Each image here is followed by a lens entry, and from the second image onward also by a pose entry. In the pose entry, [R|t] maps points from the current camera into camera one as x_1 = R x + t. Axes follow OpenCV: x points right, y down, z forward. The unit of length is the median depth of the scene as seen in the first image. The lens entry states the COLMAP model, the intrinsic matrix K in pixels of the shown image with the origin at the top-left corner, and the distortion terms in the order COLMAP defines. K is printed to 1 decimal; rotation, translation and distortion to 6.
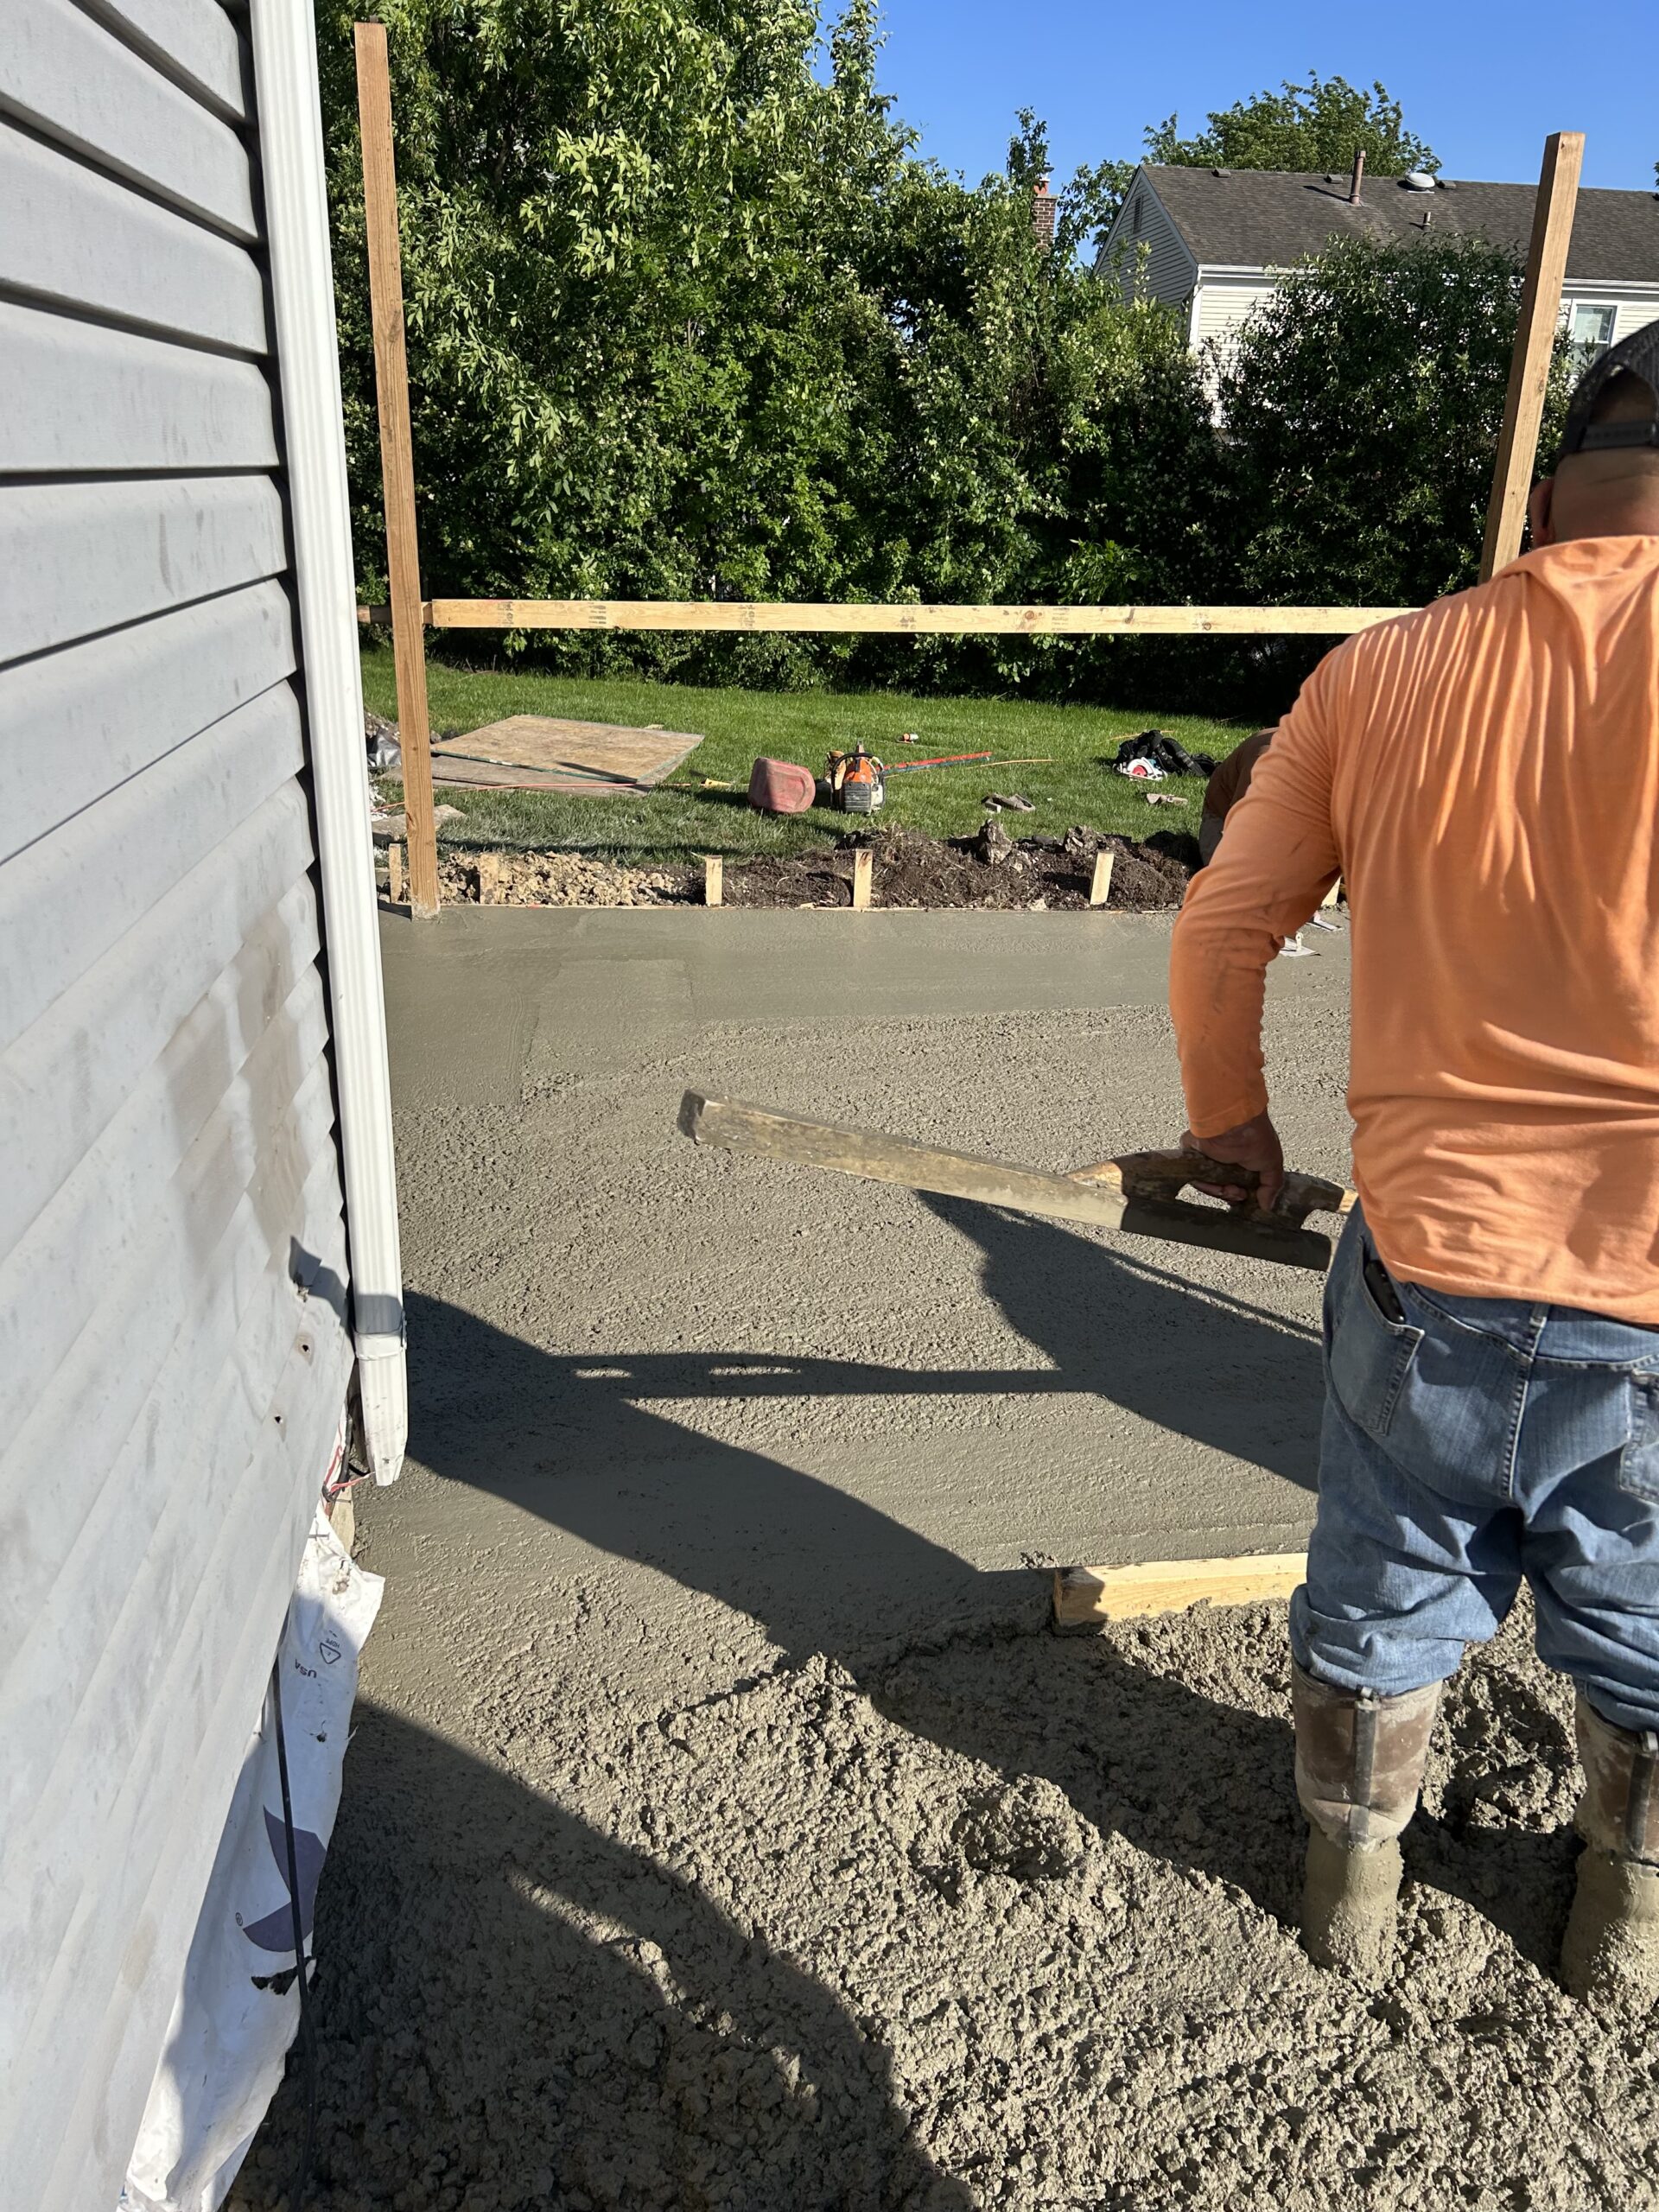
lens RADIAL K [[1684.3, 0, 840.6], [0, 1684.3, 1121.5], [0, 0, 1]] dist [0.062303, -0.045301]
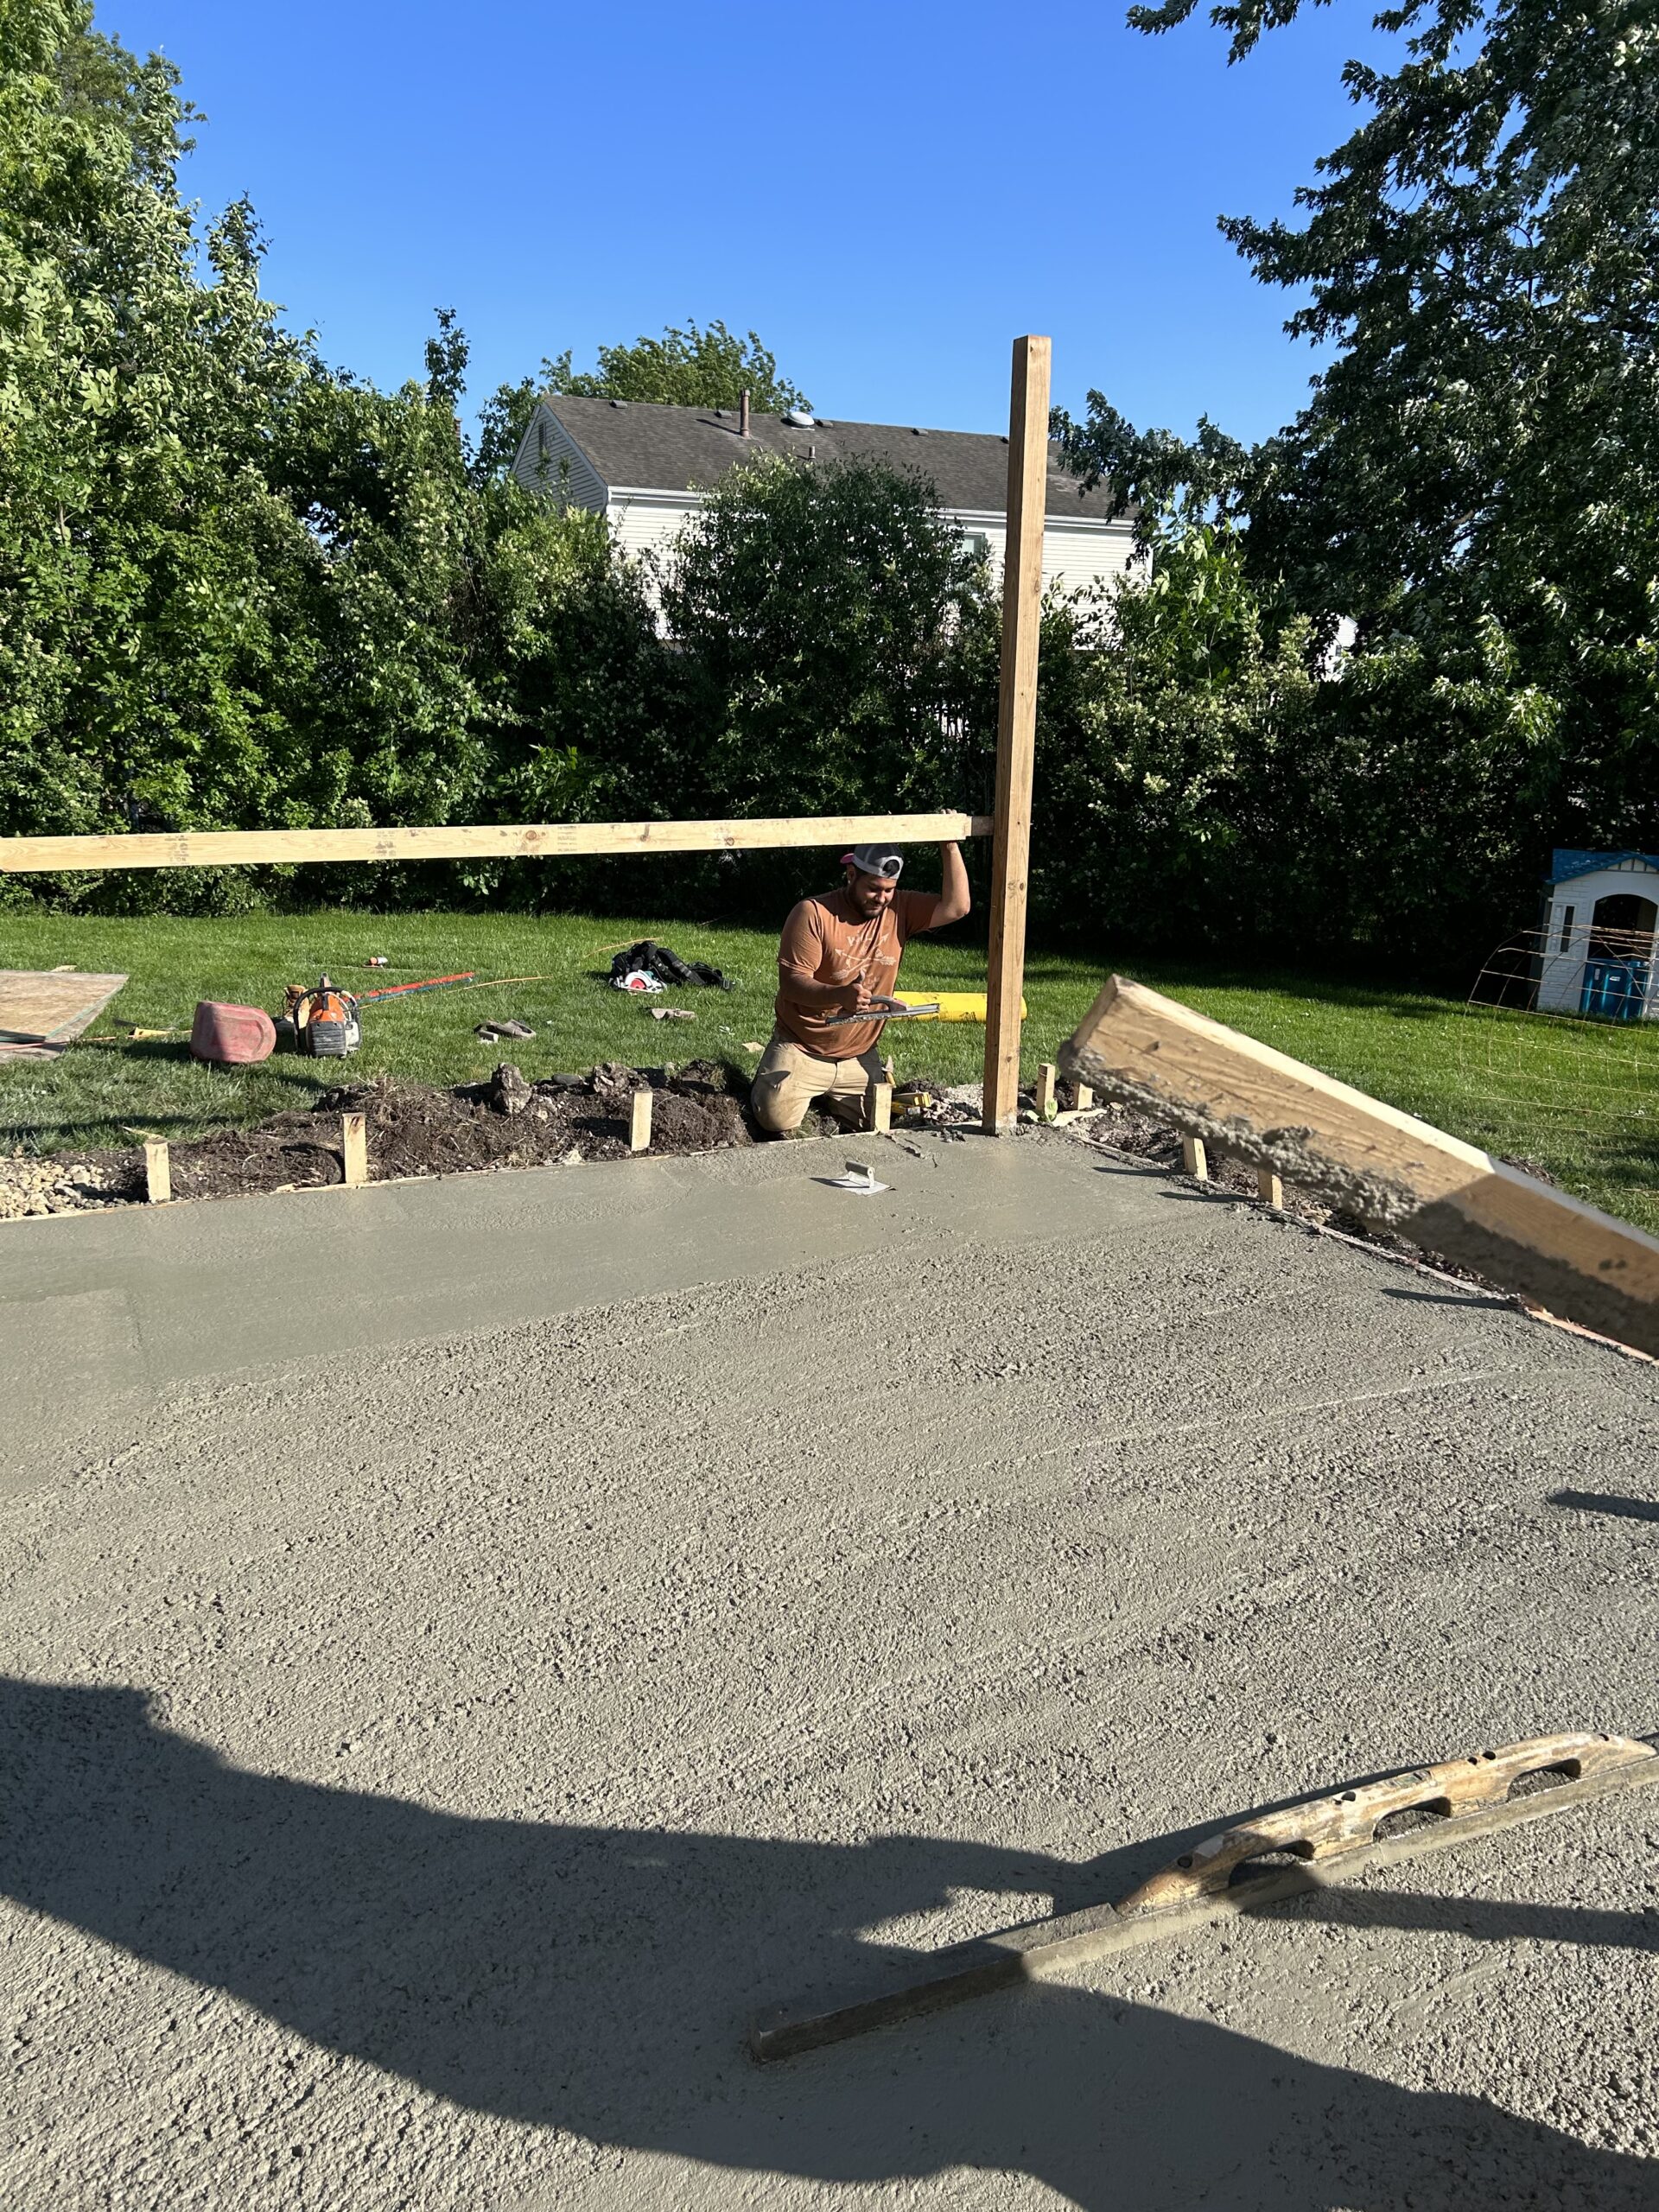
lens RADIAL K [[1684.3, 0, 831.8], [0, 1684.3, 1099.7], [0, 0, 1]] dist [0.062303, -0.045301]
pose [[0.949314, -0.088961, 0.301478, -0.007077], [0.125455, 0.986644, -0.103898, -0.029401], [-0.288209, 0.136454, 0.947795, 0.083358]]
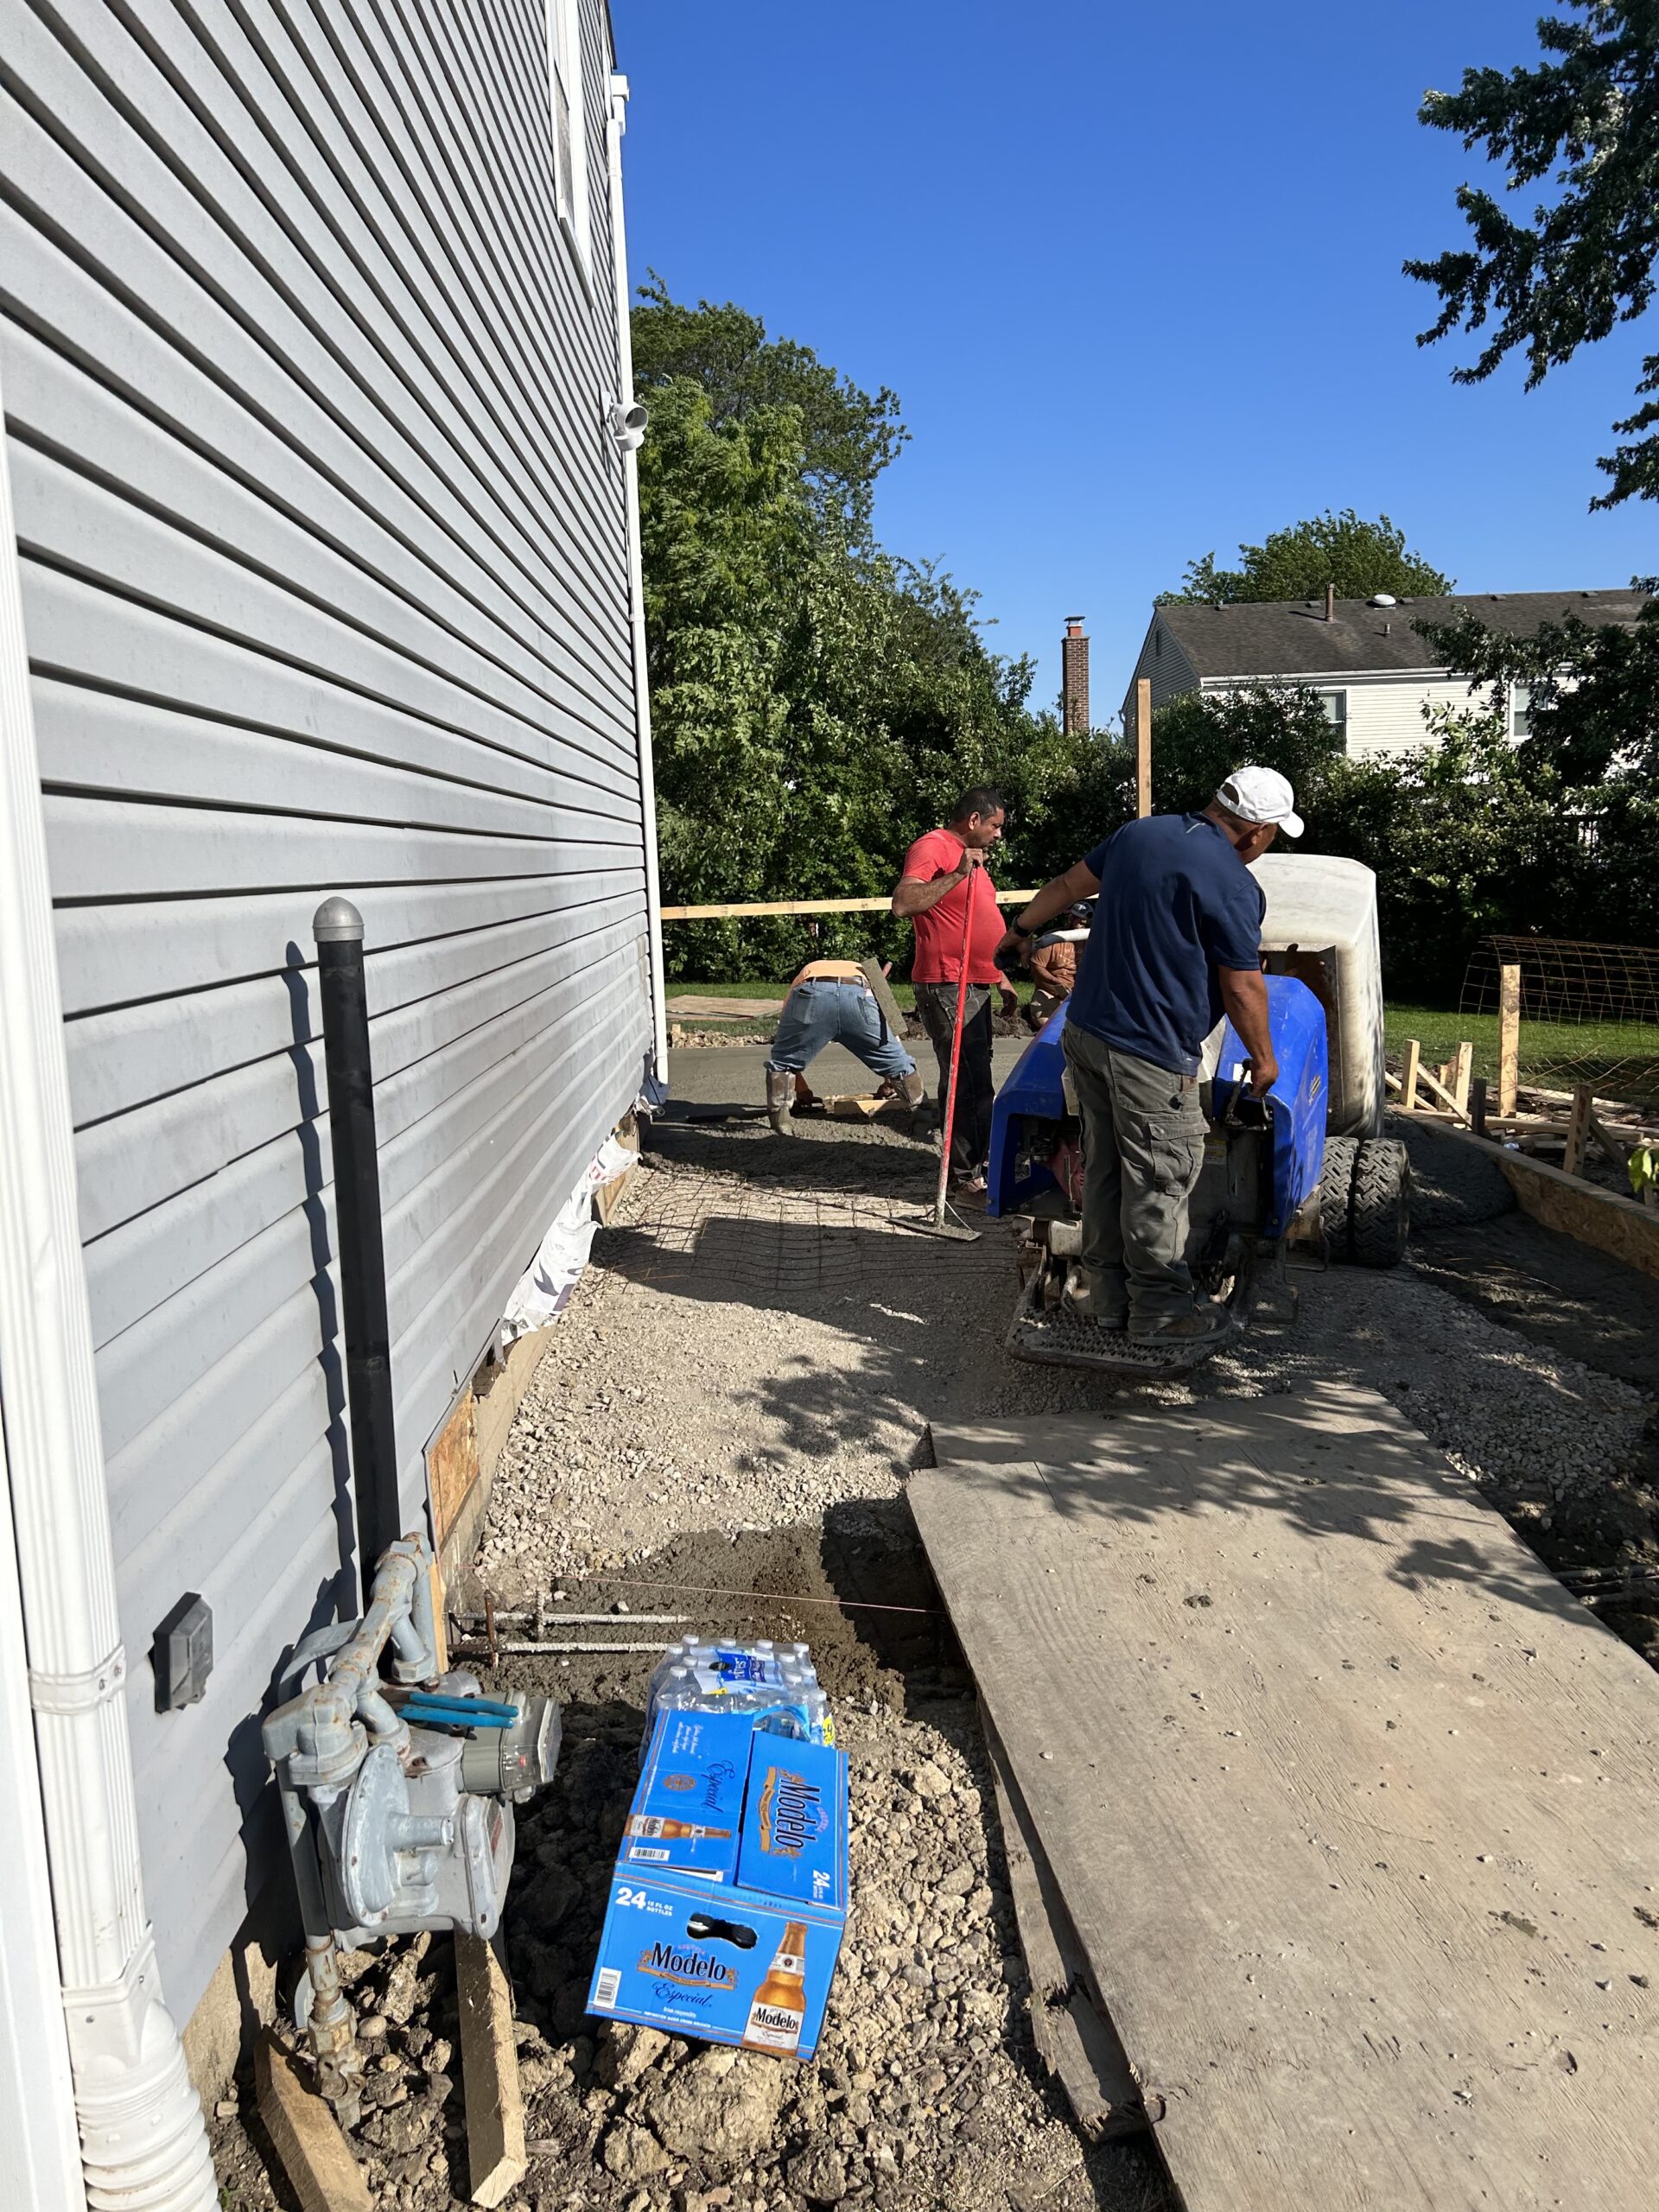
lens RADIAL K [[1684.3, 0, 876.5], [0, 1684.3, 1125.7], [0, 0, 1]] dist [0.062303, -0.045301]
pose [[0.996002, -0.061453, -0.064838, 0.080552], [0.046572, 0.976557, -0.210158, 0.199427], [0.076233, 0.206298, 0.975515, -0.476098]]
